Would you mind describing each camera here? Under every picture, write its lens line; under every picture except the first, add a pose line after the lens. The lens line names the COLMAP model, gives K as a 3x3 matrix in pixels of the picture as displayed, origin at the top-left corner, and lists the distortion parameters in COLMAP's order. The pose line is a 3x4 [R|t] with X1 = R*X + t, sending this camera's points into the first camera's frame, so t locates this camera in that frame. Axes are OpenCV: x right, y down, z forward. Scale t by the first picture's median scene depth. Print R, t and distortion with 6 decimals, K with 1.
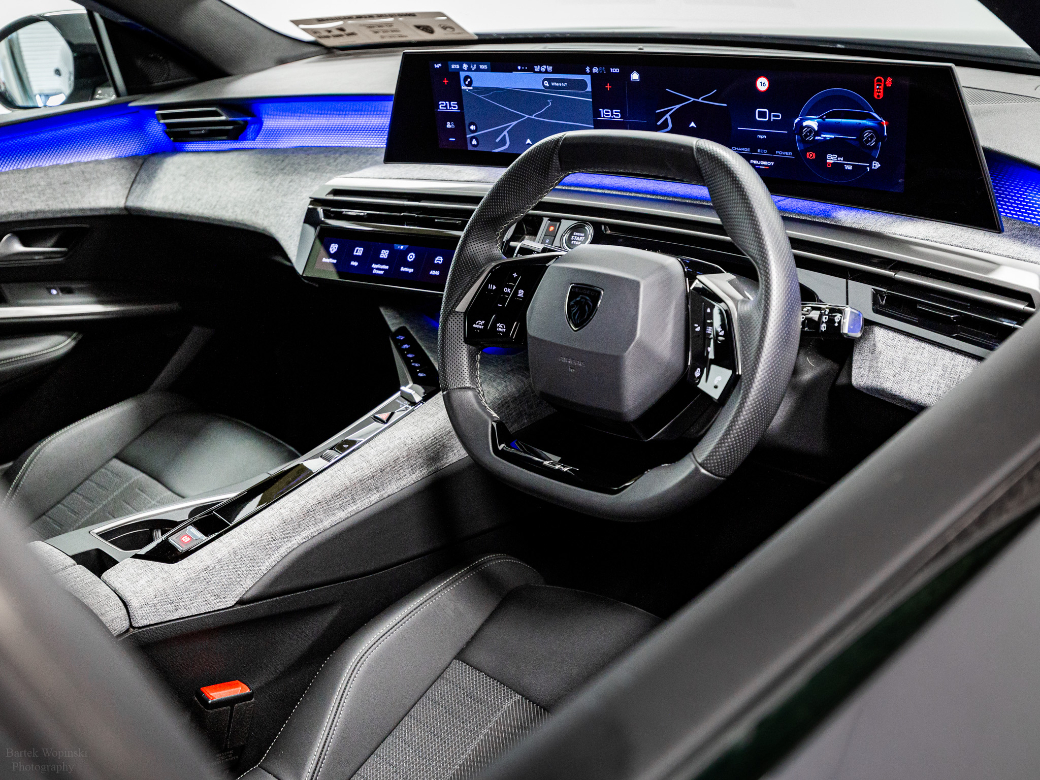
lens RADIAL K [[1104.8, 0, 522.7], [0, 1104.8, 389.3], [0, 0, 1]] dist [0.006026, 0.010152]
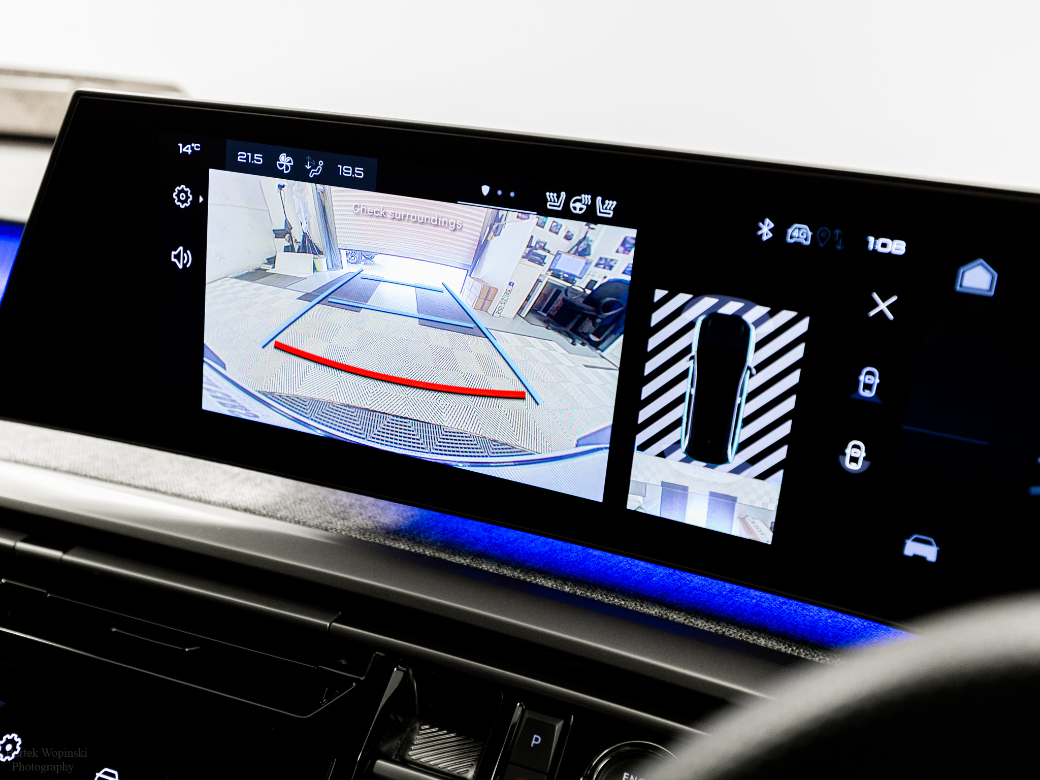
lens RADIAL K [[1103.0, 0, 515.2], [0, 1103.0, 389.8], [0, 0, 1]] dist [0.007386, -0.003169]
pose [[0.954721, 0.116780, 0.273623, -0.070723], [-0.069083, 0.981620, -0.177903, -0.189234], [-0.289370, 0.150945, 0.945241, 0.736995]]
